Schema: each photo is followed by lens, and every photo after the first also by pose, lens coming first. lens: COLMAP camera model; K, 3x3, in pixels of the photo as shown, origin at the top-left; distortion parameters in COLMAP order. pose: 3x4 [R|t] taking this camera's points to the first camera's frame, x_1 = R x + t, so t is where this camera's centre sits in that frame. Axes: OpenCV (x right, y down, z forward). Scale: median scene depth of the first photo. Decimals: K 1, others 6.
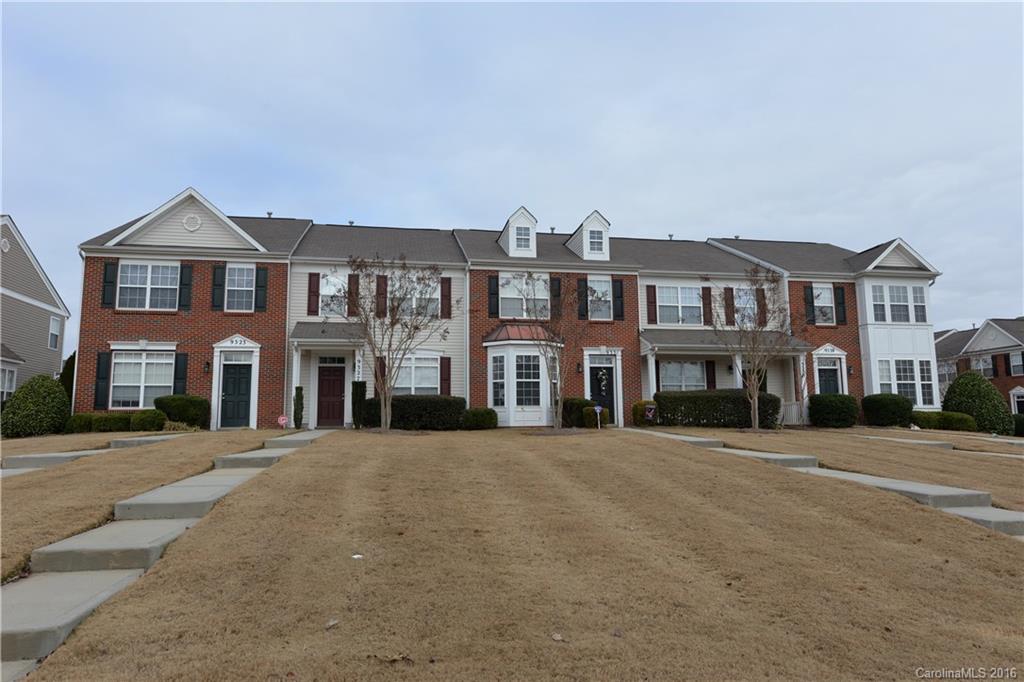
lens RADIAL K [[696.8, 0, 512.6], [0, 696.8, 343.7], [0, 0, 1]] dist [0.004288, -0.000700]
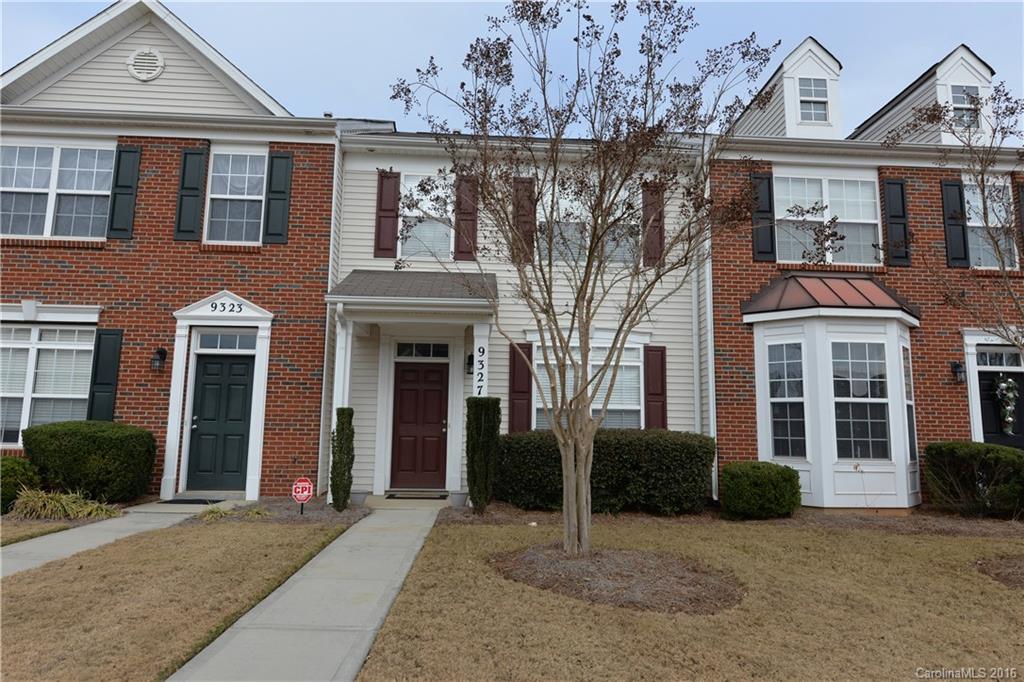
lens RADIAL K [[665.7, 0, 514.2], [0, 665.7, 337.8], [0, 0, 1]] dist [-0.003961, 0.000394]
pose [[0.993149, 0.008530, -0.116541, -0.147569], [-0.010291, 0.999842, -0.014518, 0.022303], [0.116398, 0.015618, 0.993080, 0.570526]]
